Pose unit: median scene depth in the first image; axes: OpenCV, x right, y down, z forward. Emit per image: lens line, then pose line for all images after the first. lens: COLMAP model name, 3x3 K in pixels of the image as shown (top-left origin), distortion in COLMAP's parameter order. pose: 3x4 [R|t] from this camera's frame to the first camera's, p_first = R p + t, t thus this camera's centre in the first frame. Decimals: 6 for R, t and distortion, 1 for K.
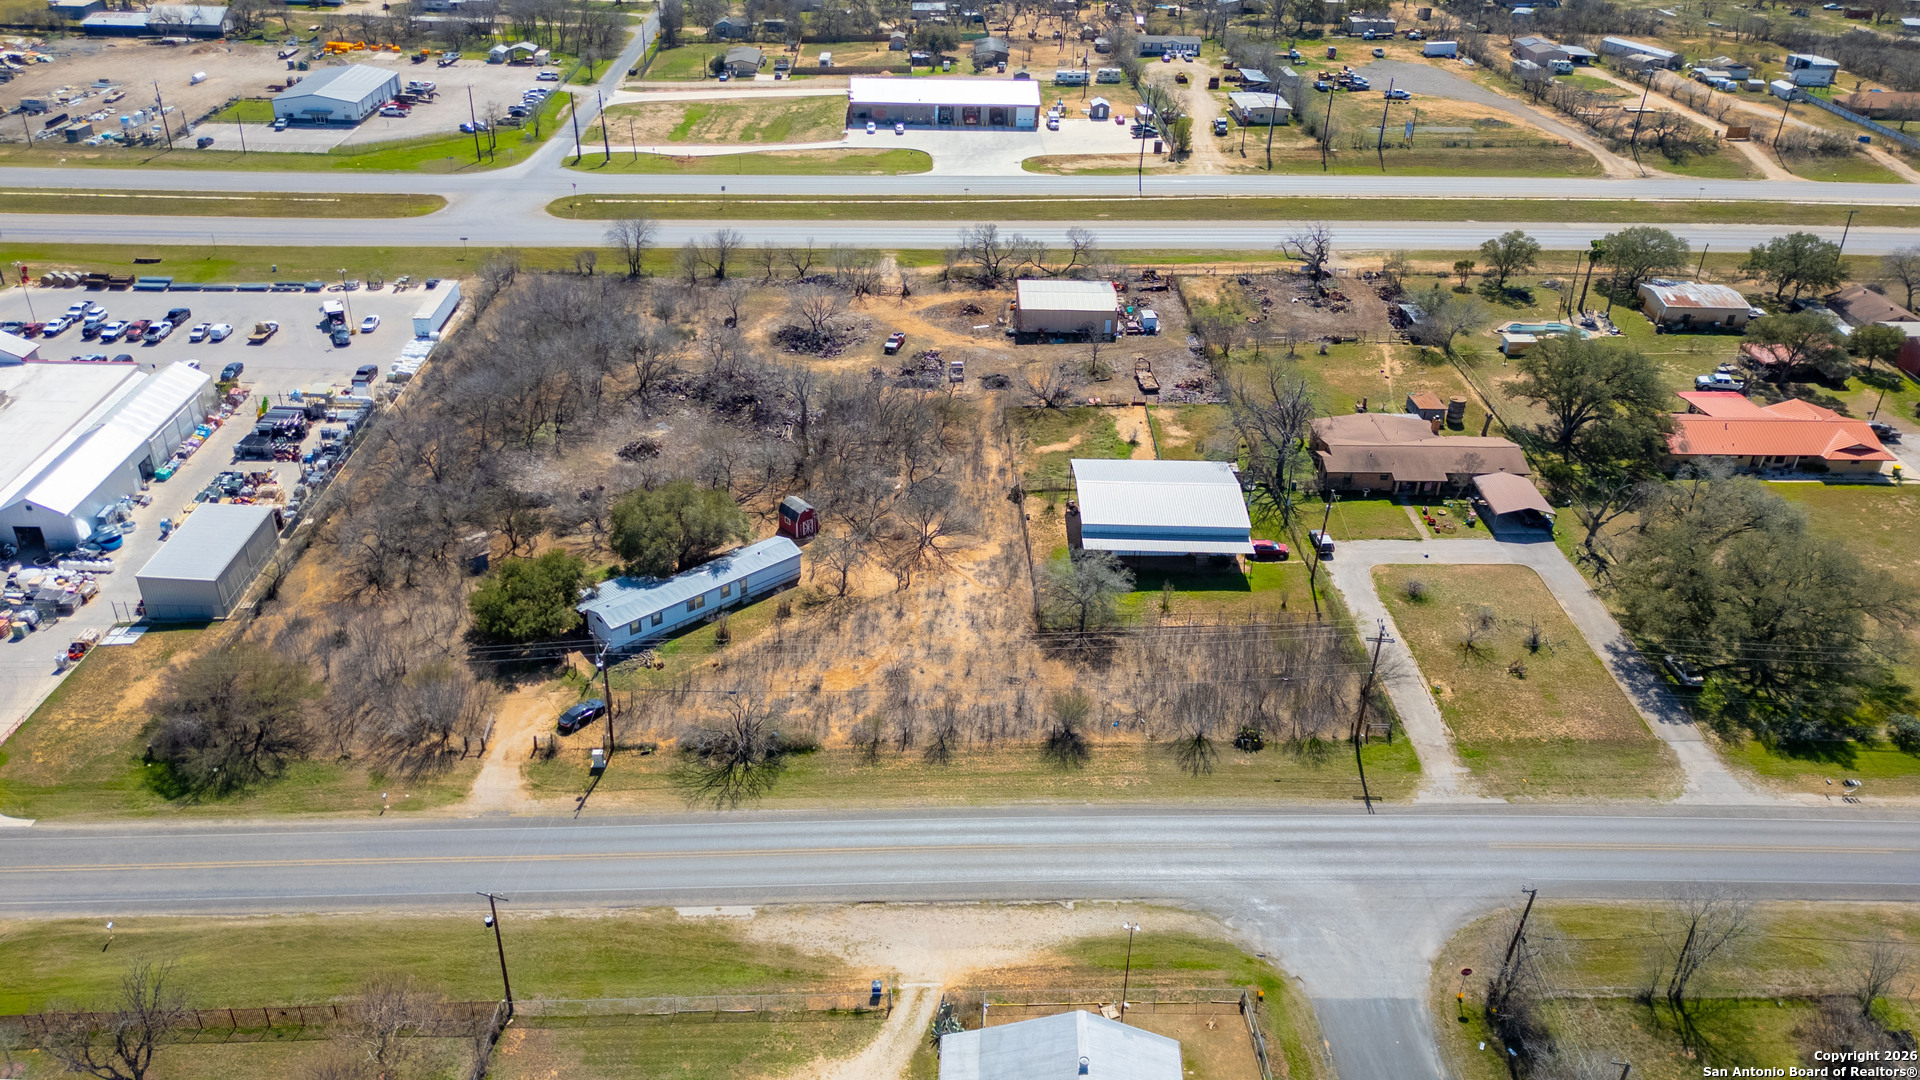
lens RADIAL K [[1408.7, 0, 922.1], [0, 1408.7, 537.5], [0, 0, 1]] dist [0.094906, -0.107171]
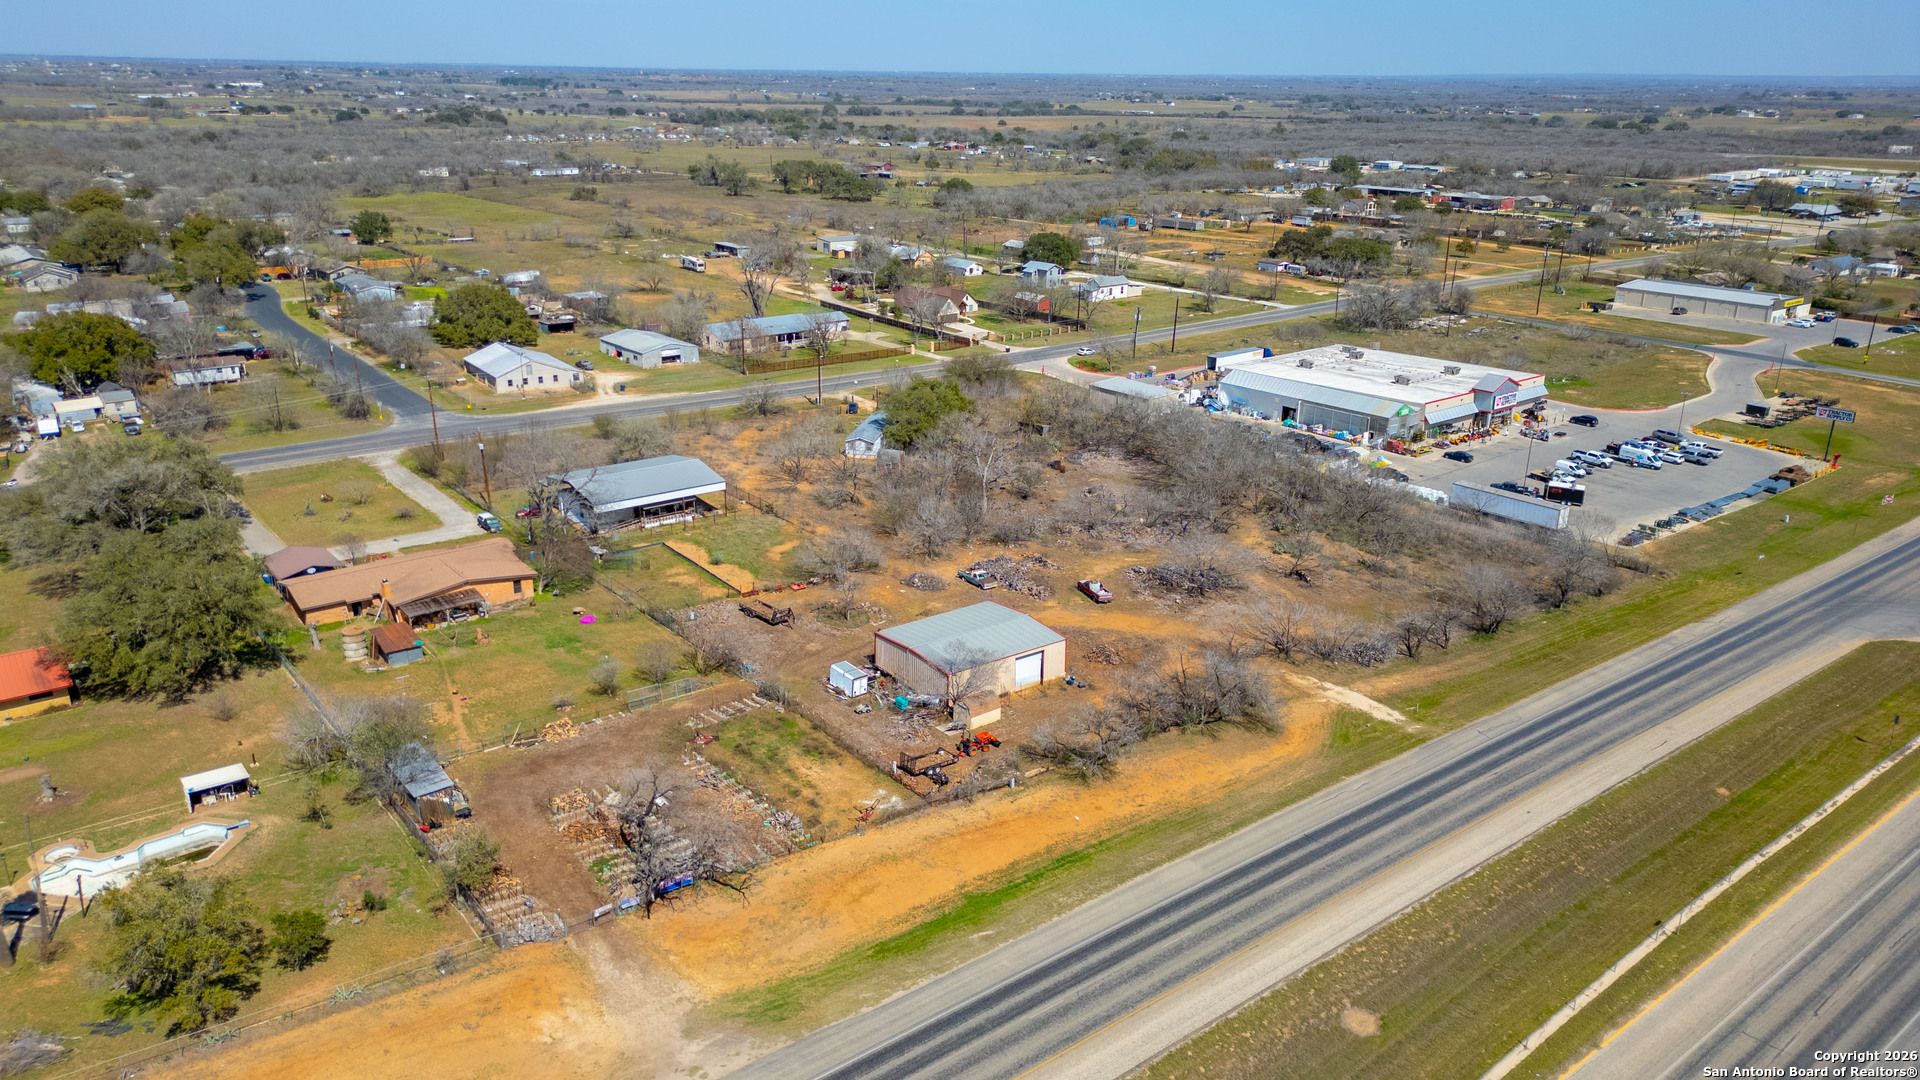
lens RADIAL K [[1336.5, 0, 951.6], [0, 1336.5, 538.4], [0, 0, 1]] dist [0.085060, -0.089390]
pose [[-0.786254, 0.175613, -0.592423, 0.463728], [-0.336739, 0.682102, 0.649110, -0.595847], [0.518085, 0.709857, -0.477170, 1.257296]]
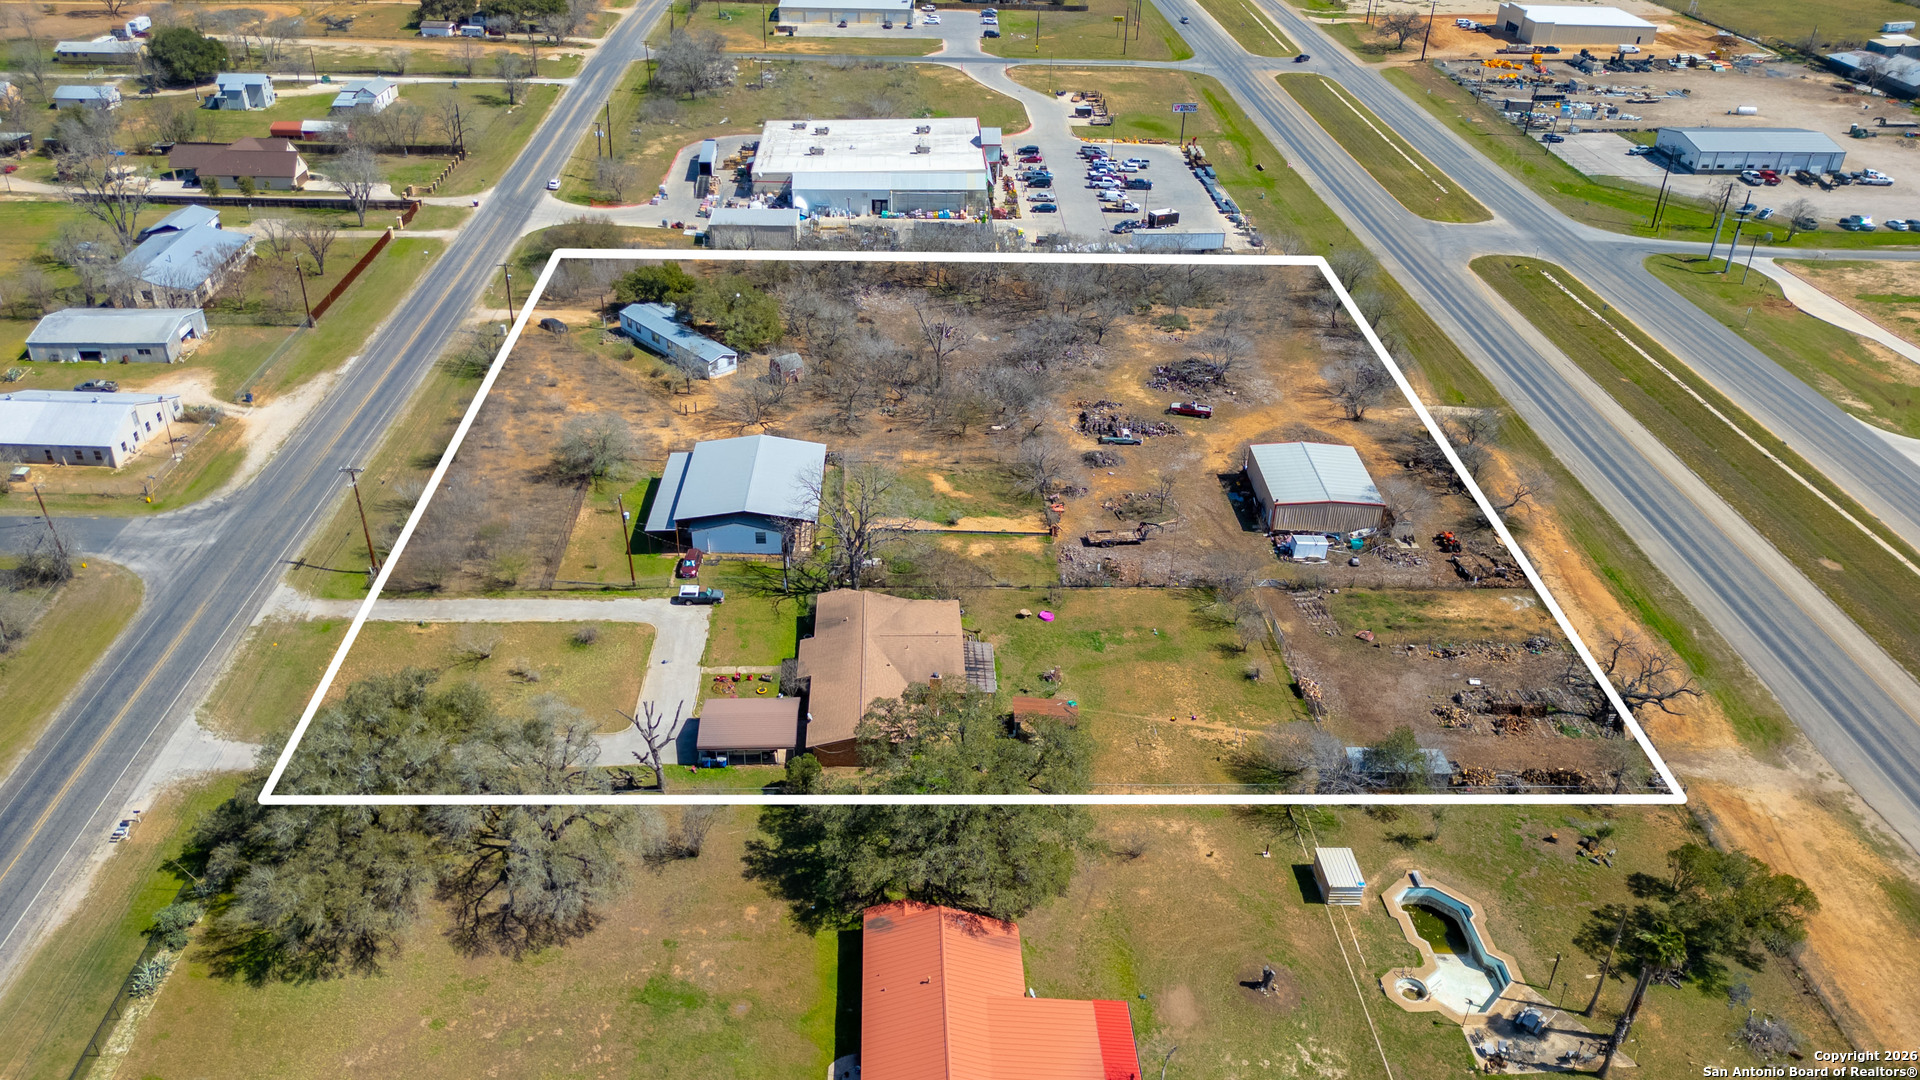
lens RADIAL K [[1404.0, 0, 928.3], [0, 1404.0, 522.4], [0, 0, 1]] dist [0.092192, -0.102914]
pose [[0.014159, 0.484871, -0.874471, 0.778832], [-0.518791, 0.751196, 0.408118, -0.355240], [0.854784, 0.447889, 0.262183, 0.635896]]
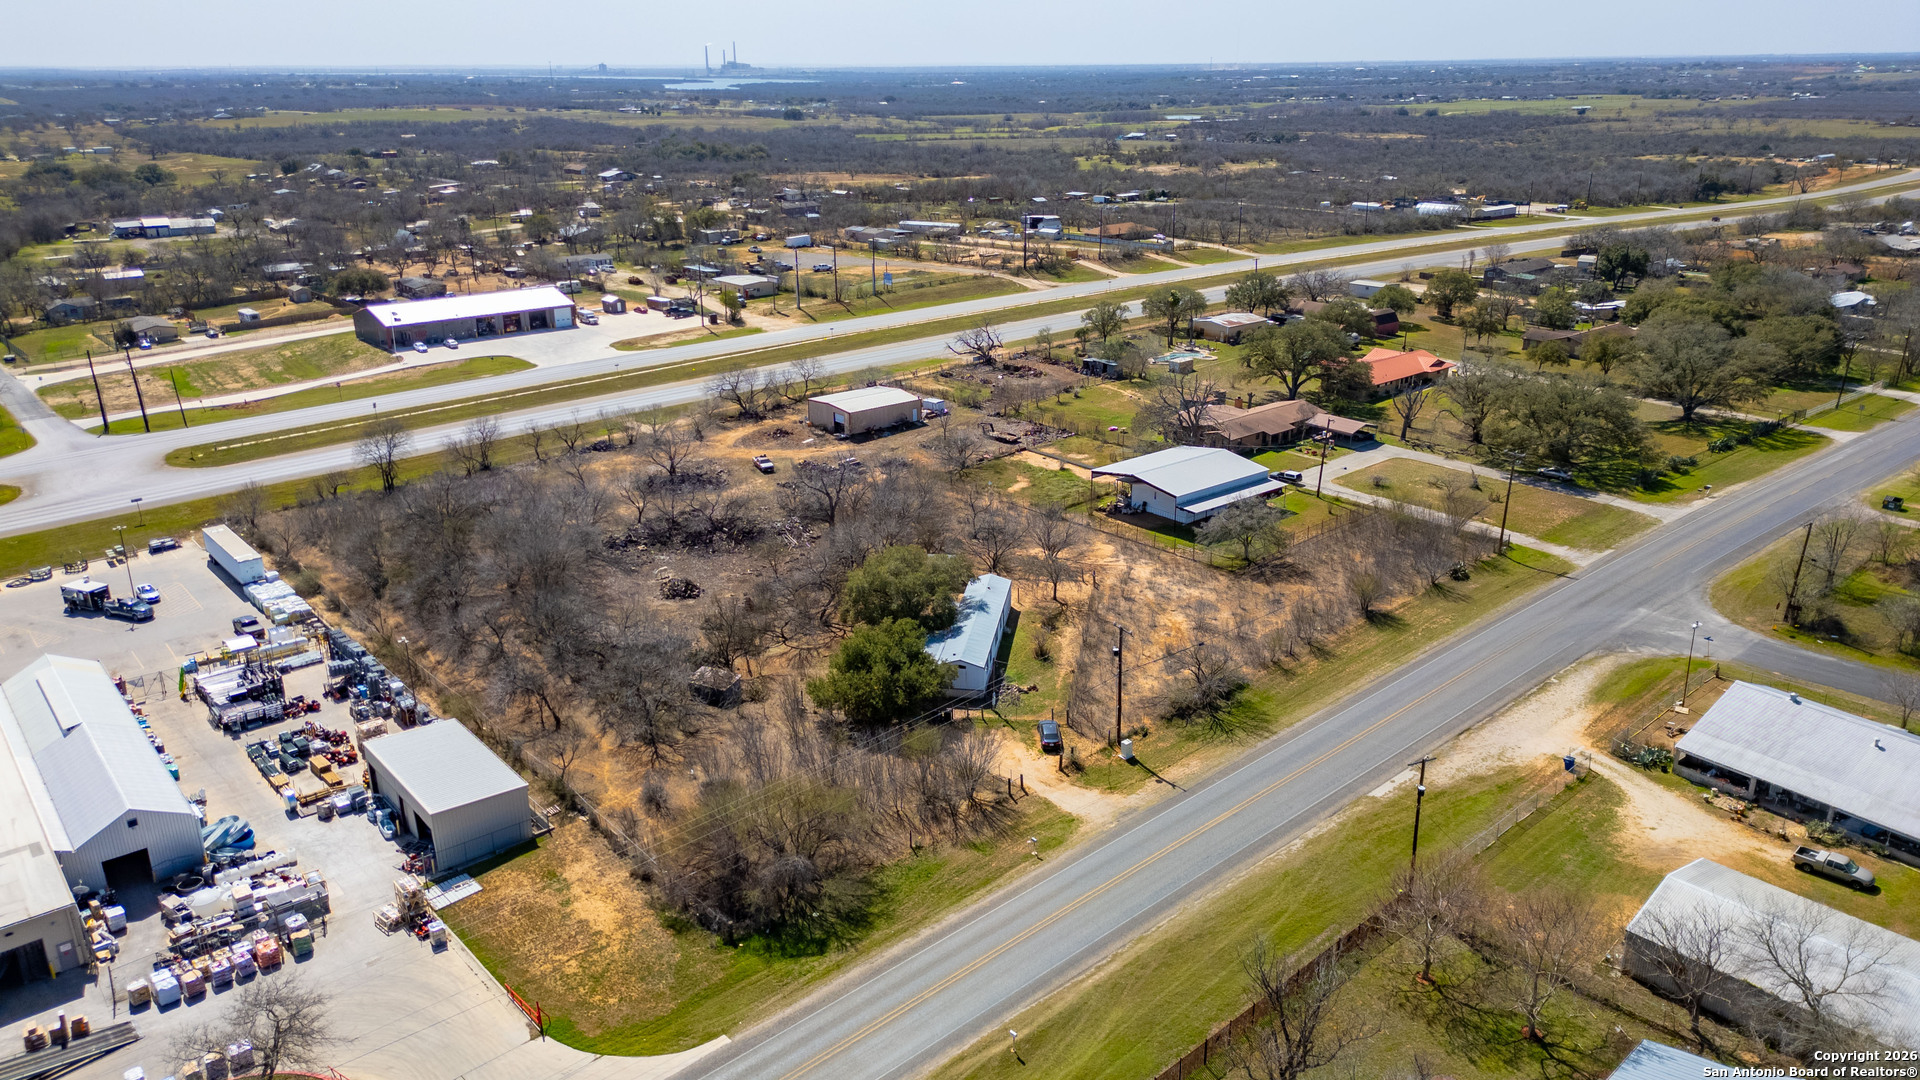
lens RADIAL K [[1336.5, 0, 951.6], [0, 1336.5, 538.4], [0, 0, 1]] dist [0.085060, -0.089390]
pose [[0.764090, -0.238589, 0.599369, -0.491843], [0.345474, 0.935973, -0.067838, 0.023154], [-0.544808, 0.258900, 0.797593, 0.166567]]
